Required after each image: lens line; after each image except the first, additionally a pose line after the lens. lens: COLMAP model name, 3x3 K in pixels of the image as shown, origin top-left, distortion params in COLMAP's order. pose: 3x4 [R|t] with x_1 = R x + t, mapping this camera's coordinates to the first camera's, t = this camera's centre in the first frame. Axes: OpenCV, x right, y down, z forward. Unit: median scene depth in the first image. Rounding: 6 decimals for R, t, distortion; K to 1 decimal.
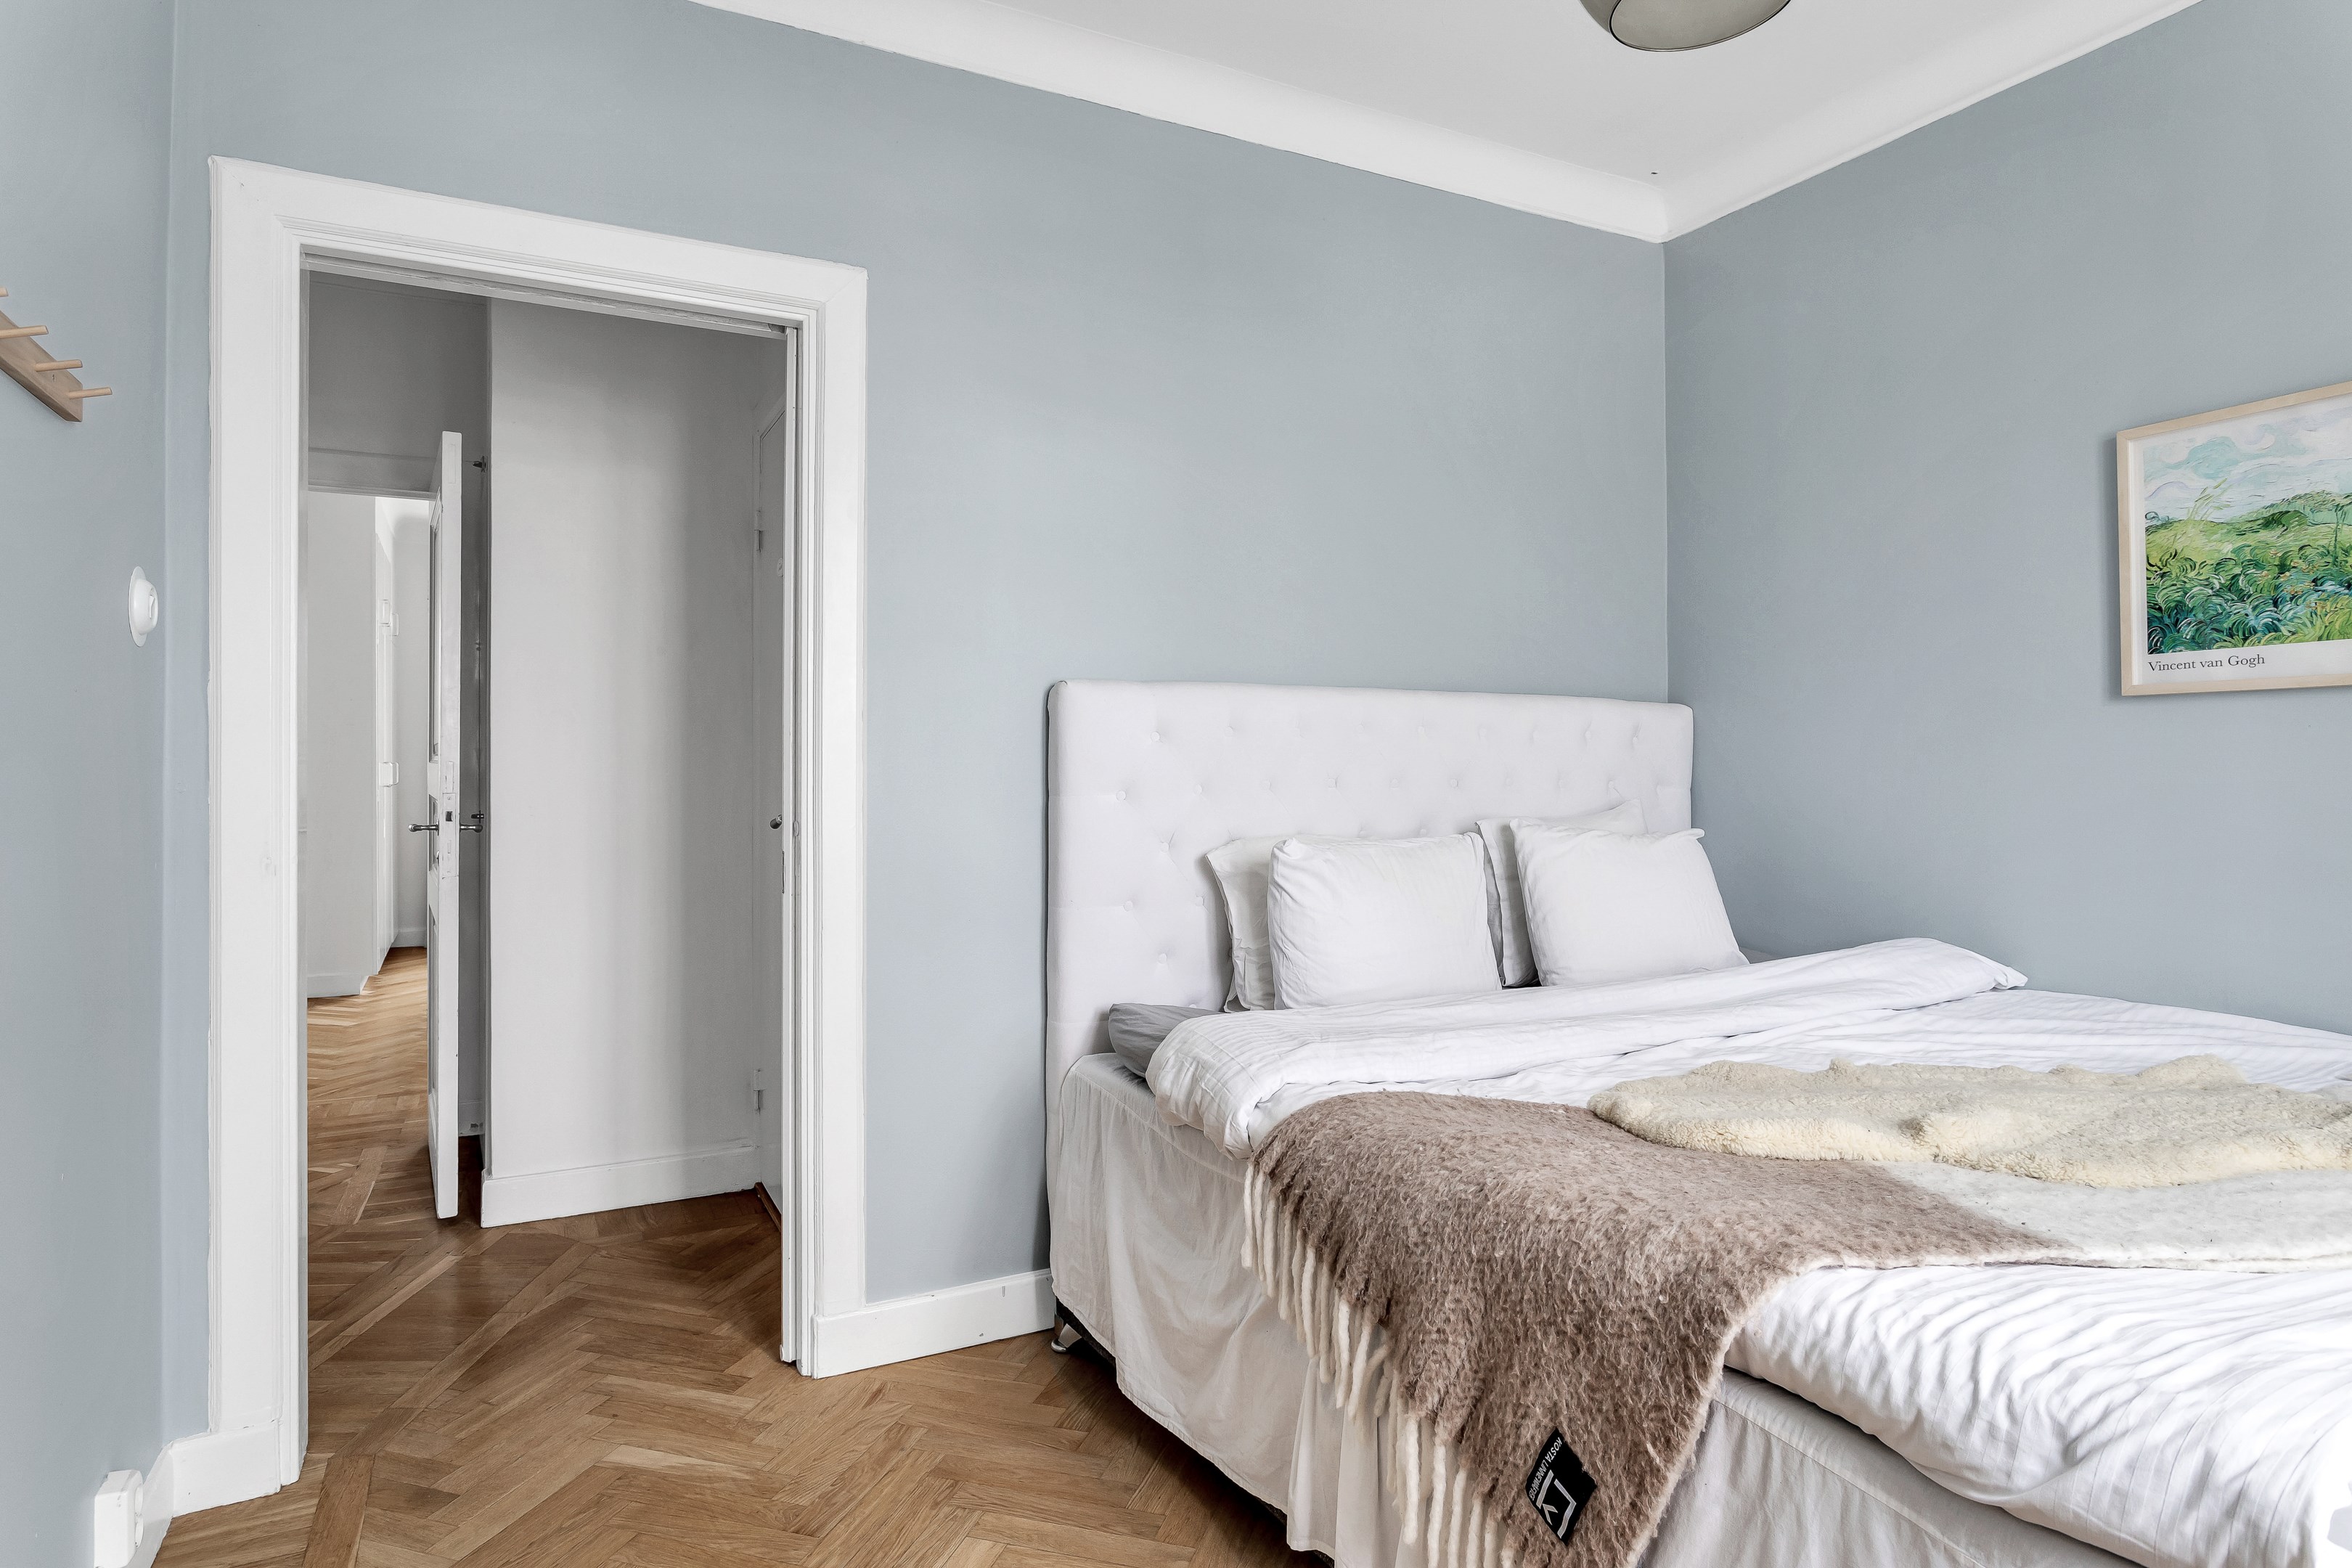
lens RADIAL K [[1321.5, 0, 1182.1], [0, 1321.5, 772.5], [0, 0, 1]] dist [-0.031446, -0.000222]
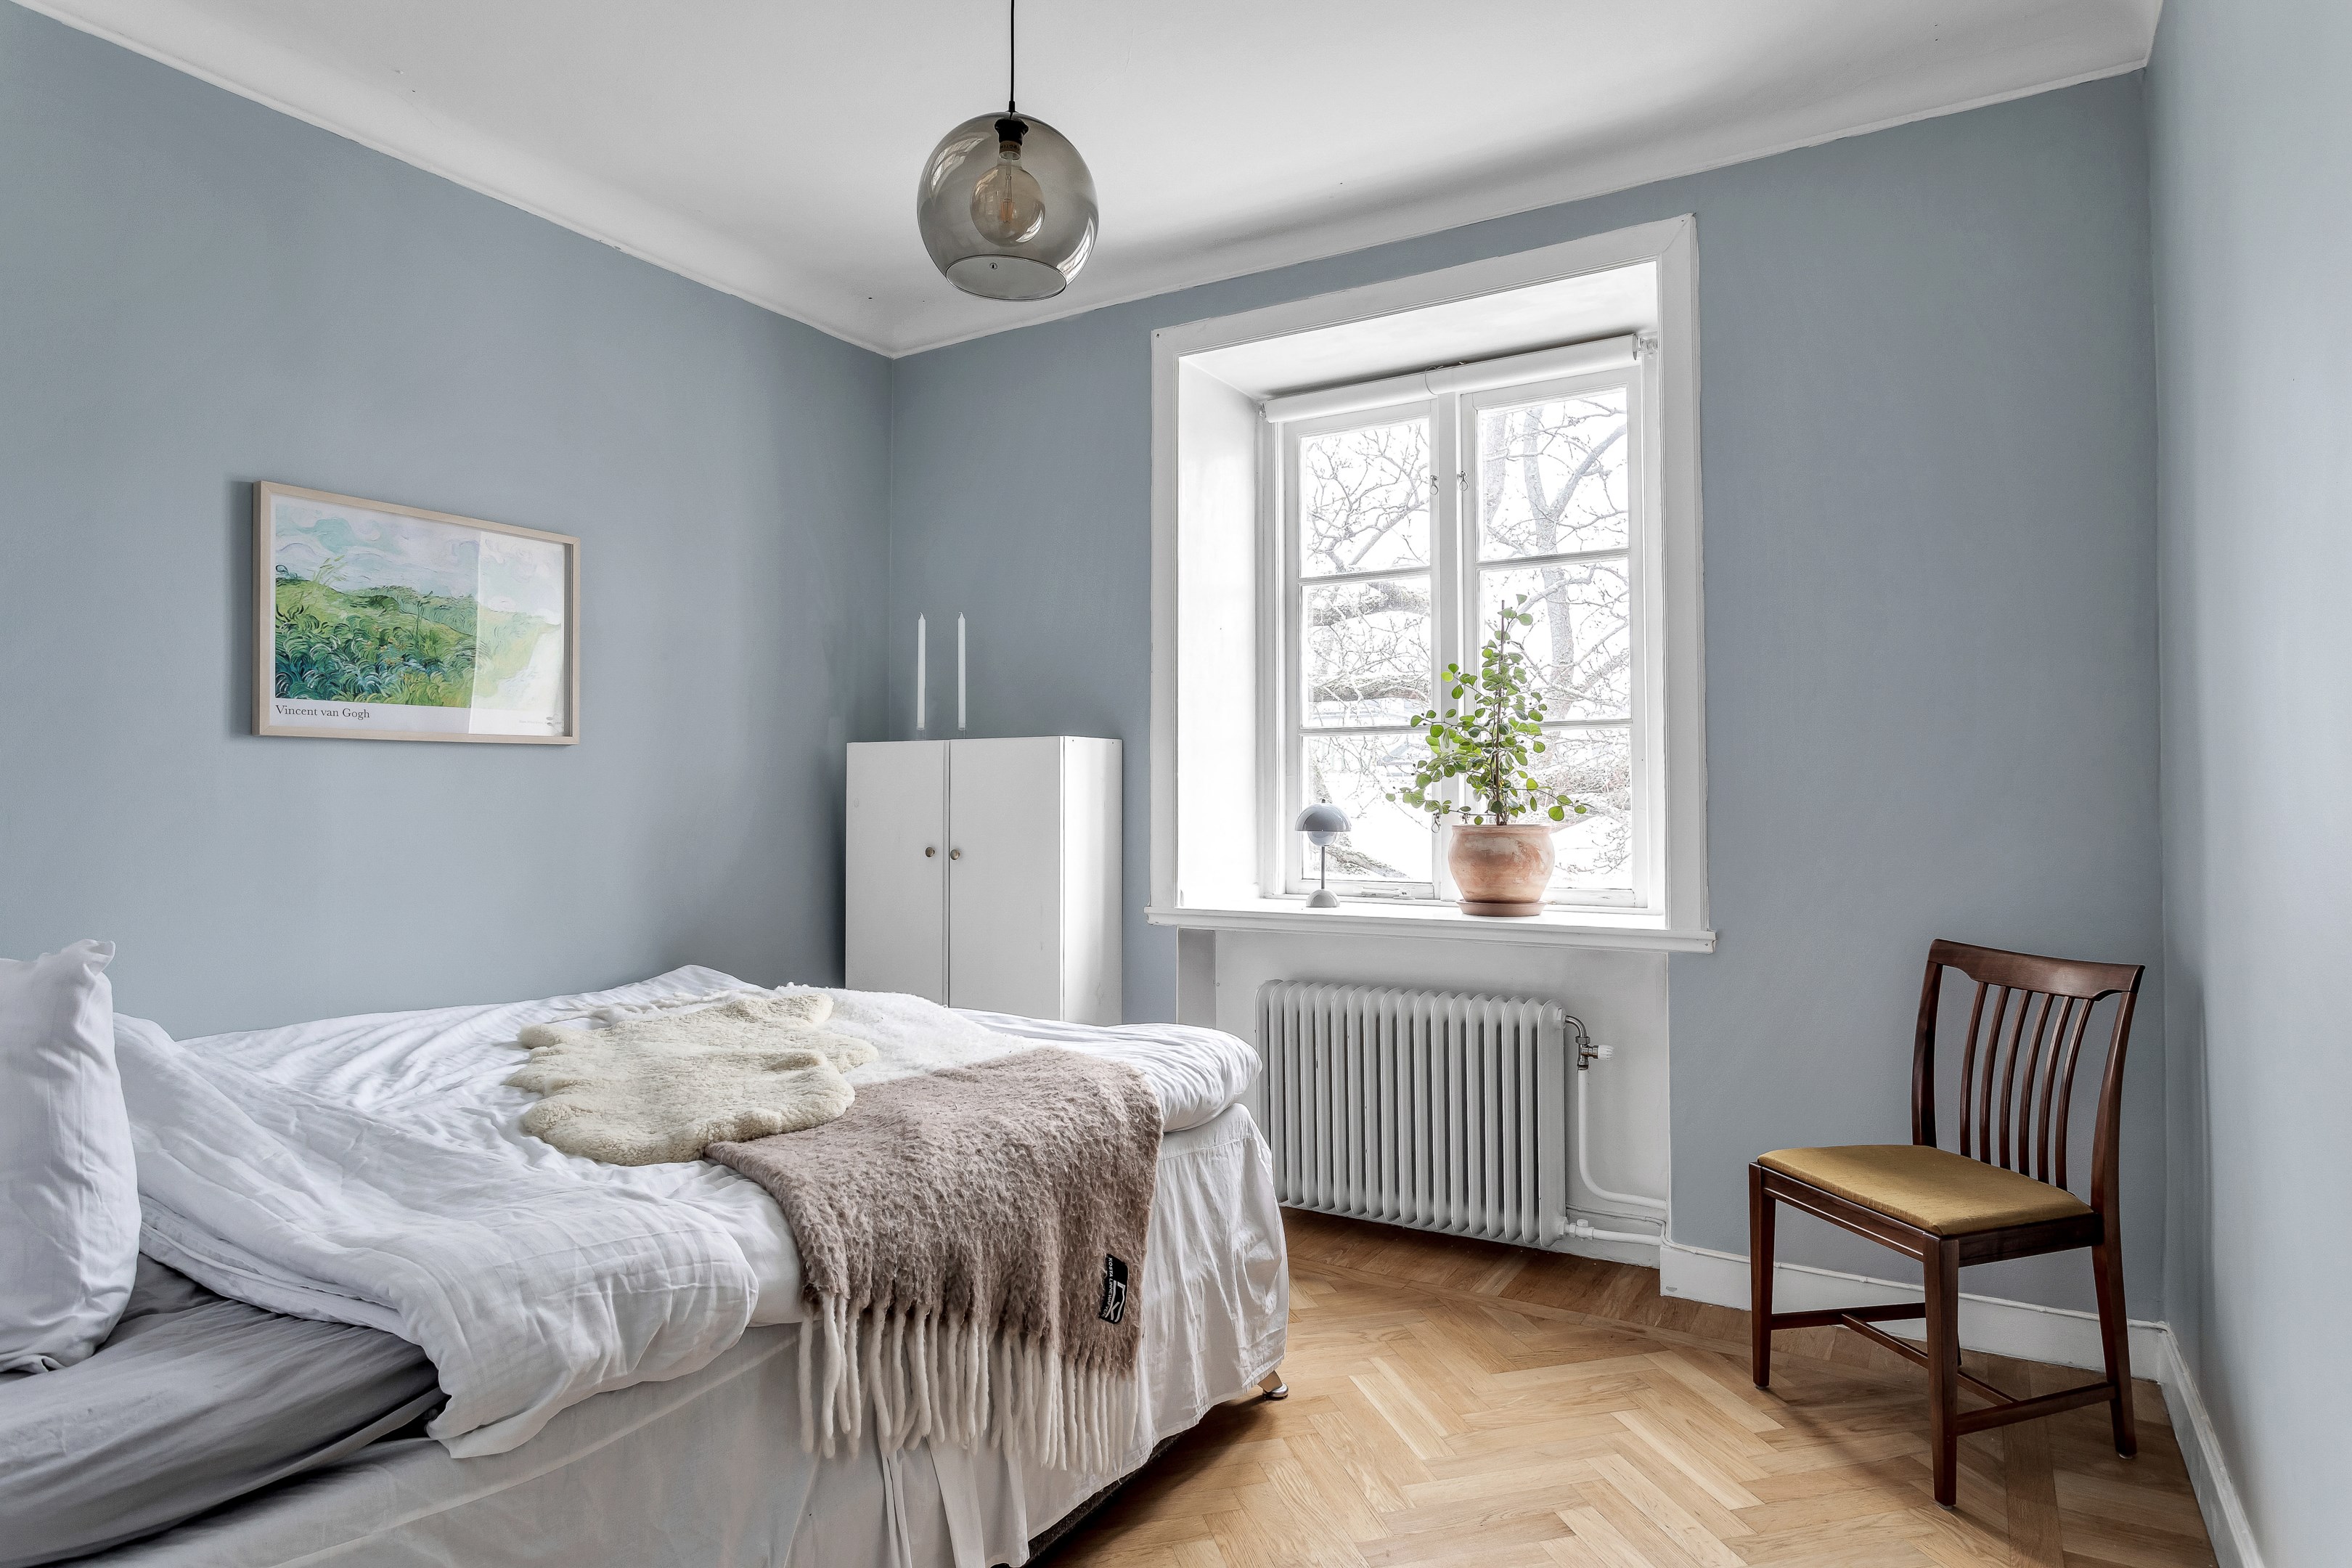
lens RADIAL K [[1321.5, 0, 1174.5], [0, 1321.5, 785.4], [0, 0, 1]] dist [-0.031446, -0.000222]
pose [[-0.516633, 0.017242, 0.856033, -0.575475], [0.002885, 0.999827, -0.018398, 0.003148], [-0.856202, -0.007035, -0.516593, 0.959719]]
